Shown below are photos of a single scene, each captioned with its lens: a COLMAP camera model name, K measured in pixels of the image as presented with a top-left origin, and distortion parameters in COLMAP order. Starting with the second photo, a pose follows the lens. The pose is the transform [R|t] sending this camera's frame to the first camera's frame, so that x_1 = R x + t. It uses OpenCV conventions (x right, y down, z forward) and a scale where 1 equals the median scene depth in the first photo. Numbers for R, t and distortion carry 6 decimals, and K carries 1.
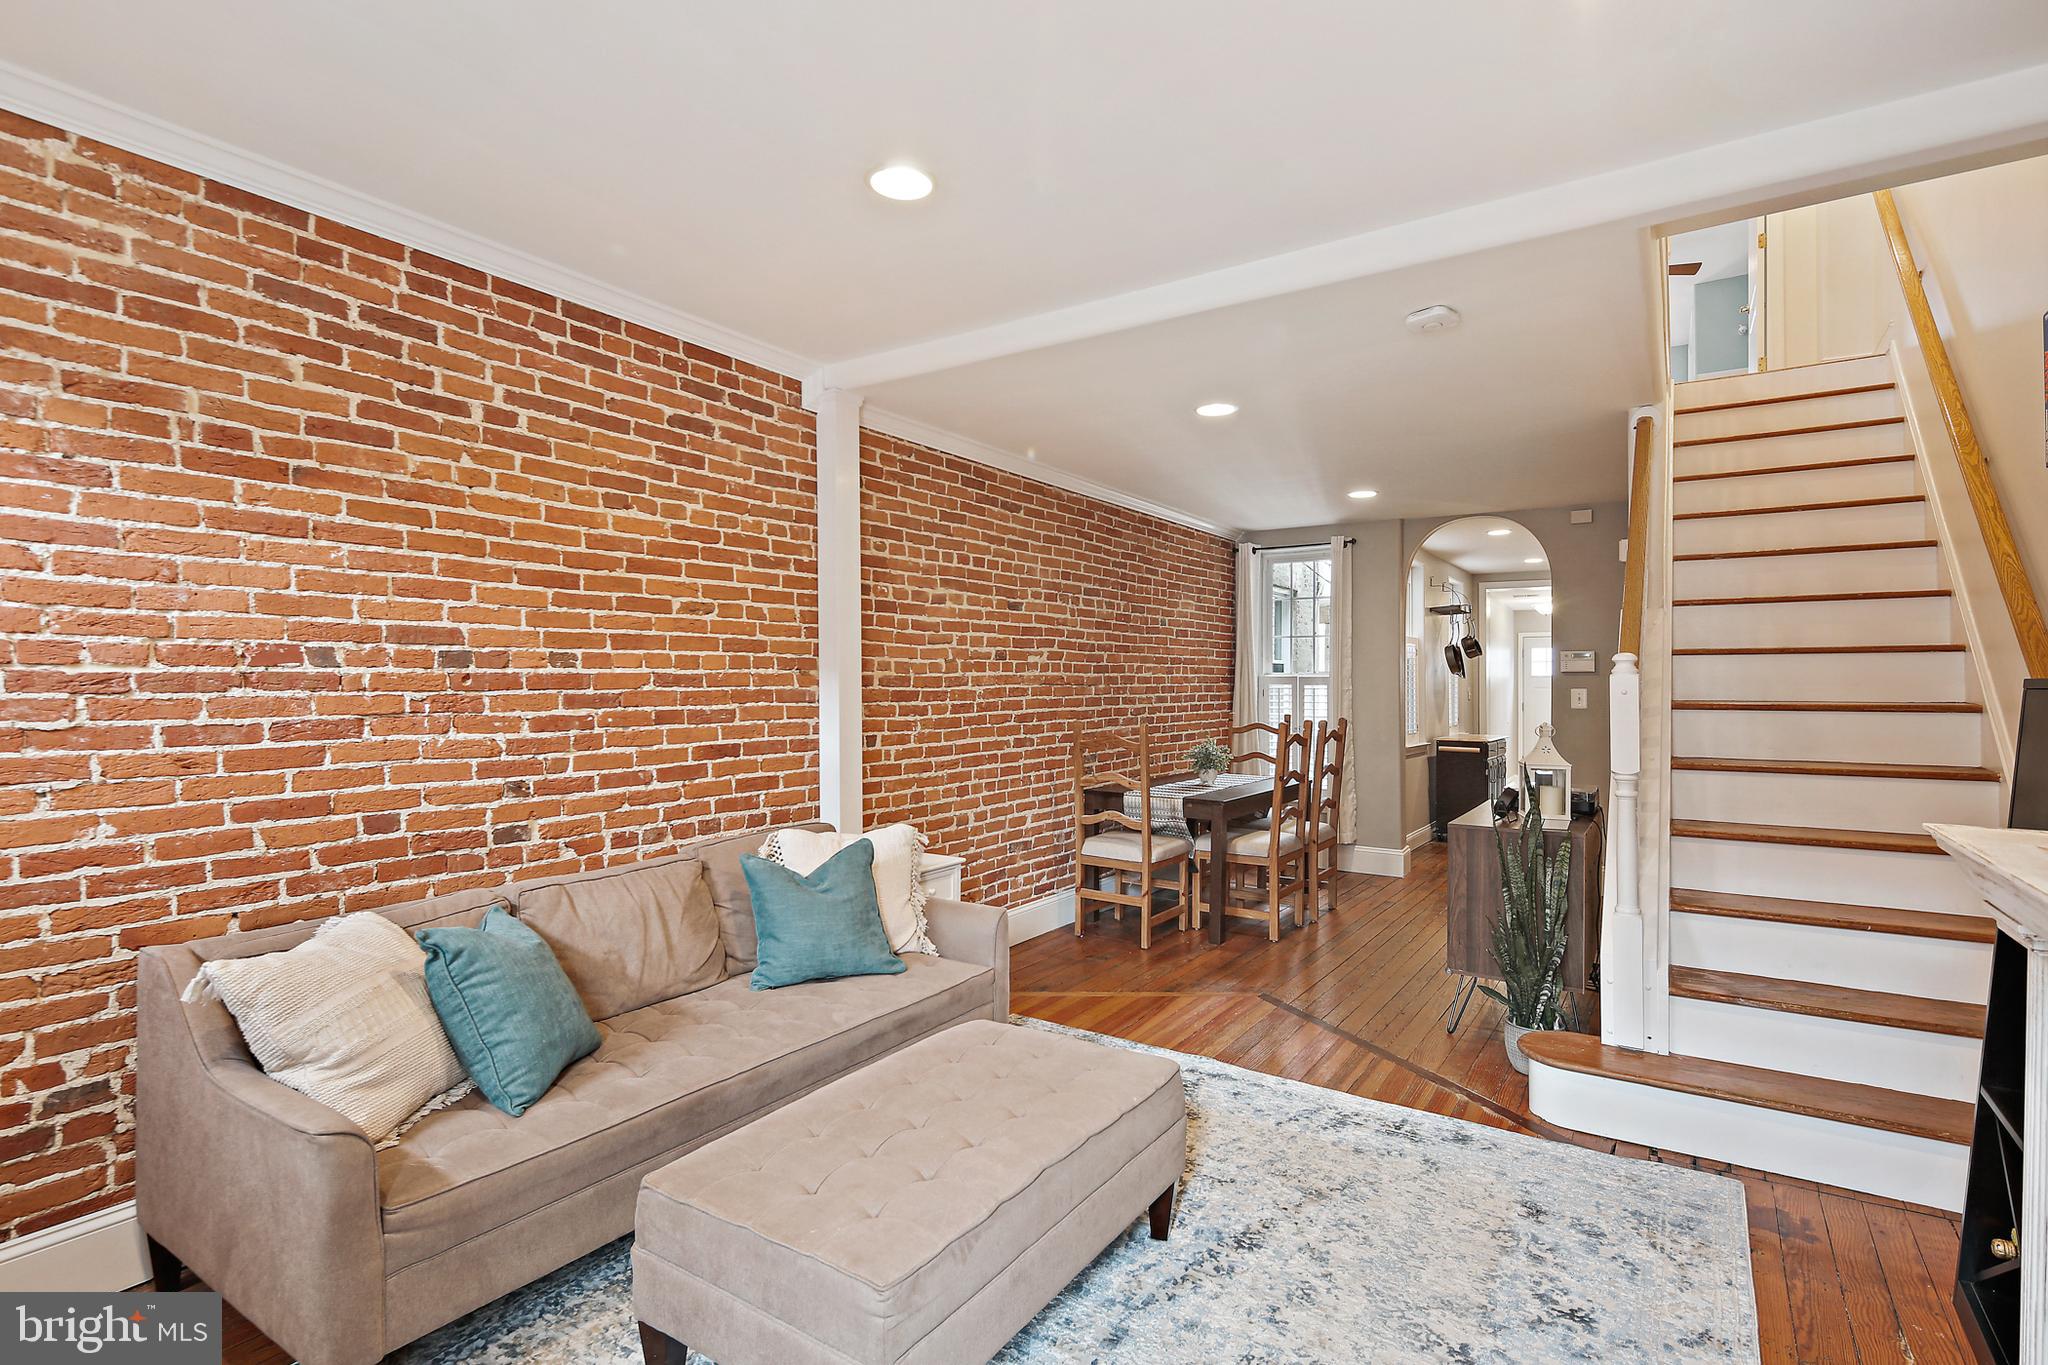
lens RADIAL K [[991.5, 0, 1025.5], [0, 991.5, 670.1], [0, 0, 1]] dist [0.001983, -0.003888]
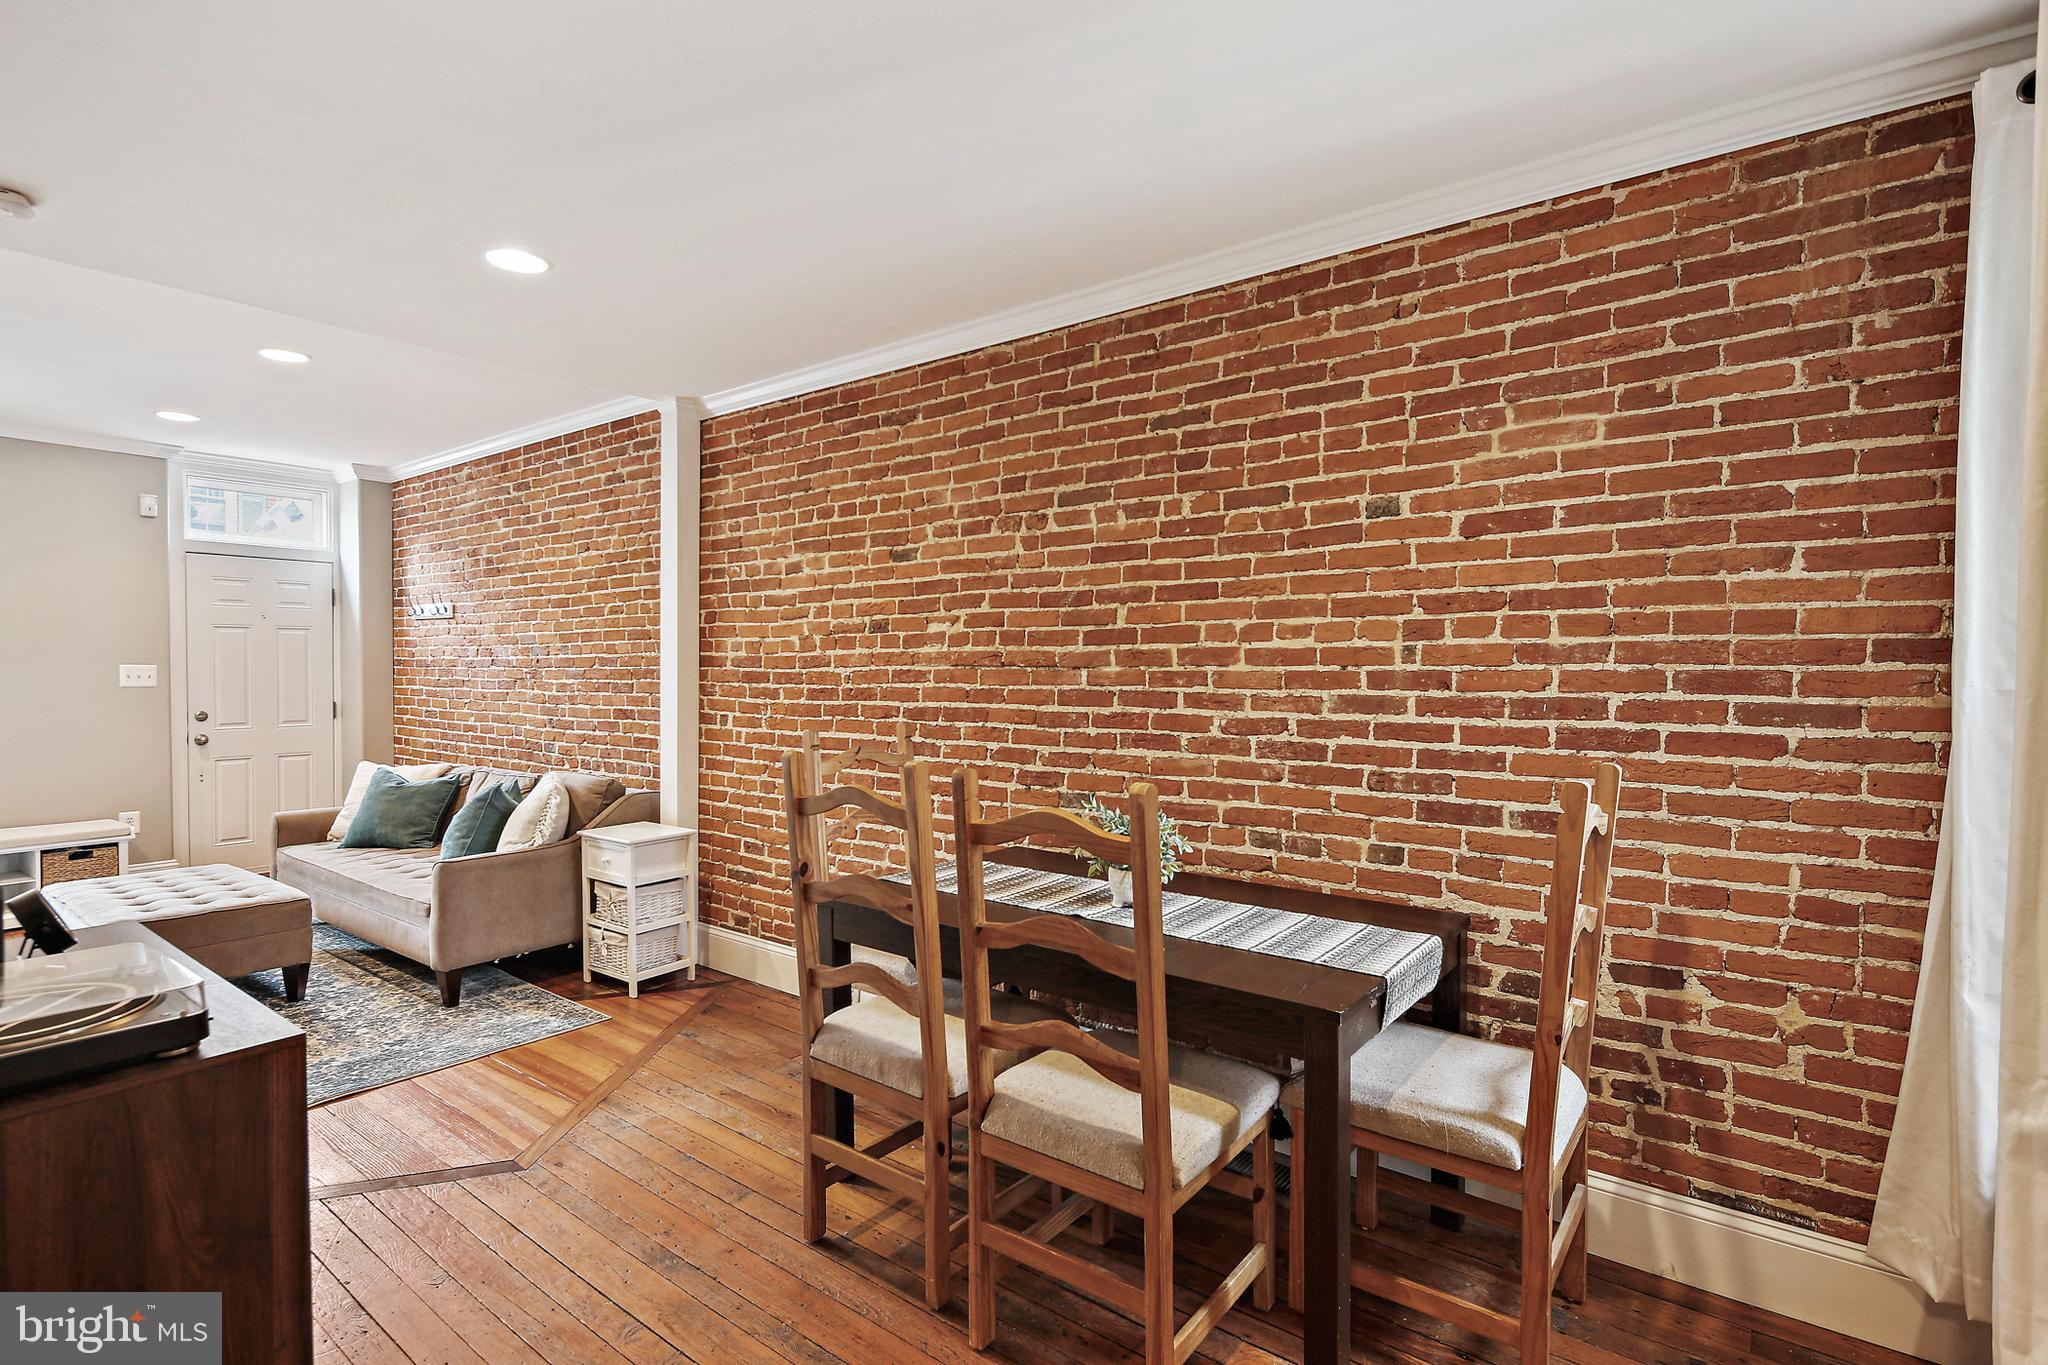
lens RADIAL K [[991.5, 0, 1029.9], [0, 991.5, 672.3], [0, 0, 1]] dist [0.001983, -0.003888]
pose [[-0.069967, 0.004897, -0.997537, 0.719928], [0.010981, 0.999931, 0.004139, 0.018051], [0.997489, -0.010664, -0.070016, 1.183042]]
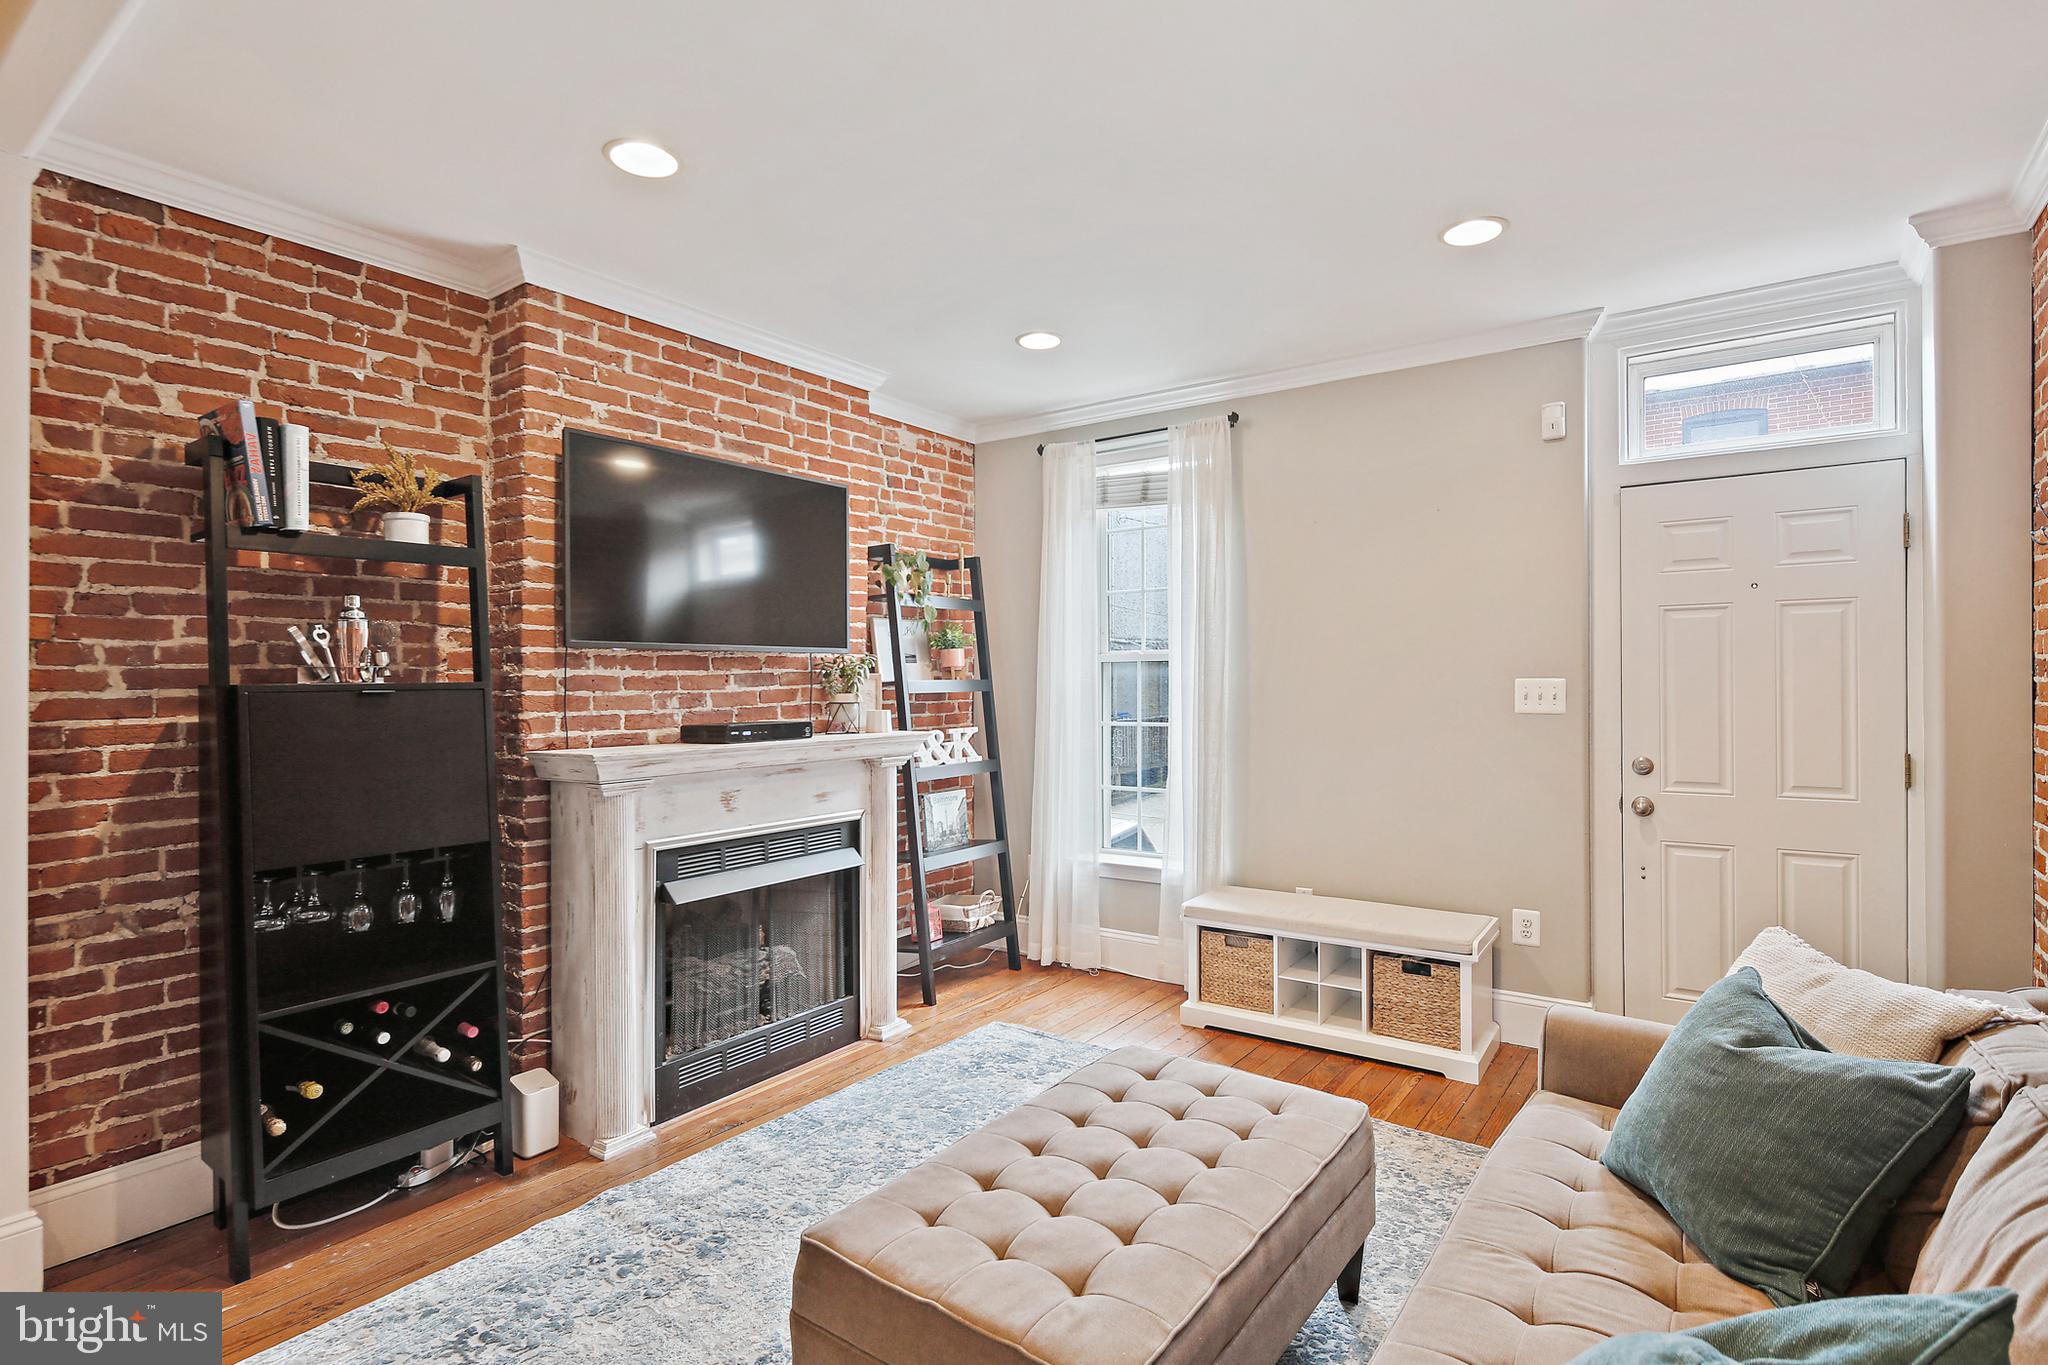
lens RADIAL K [[991.5, 0, 1025.6], [0, 991.5, 689.5], [0, 0, 1]] dist [0.001983, -0.003888]
pose [[-0.998638, 0.007216, 0.051673, -0.018245], [0.006990, 0.999965, -0.004550, 0.011470], [-0.051704, -0.004182, -0.998654, 0.813791]]
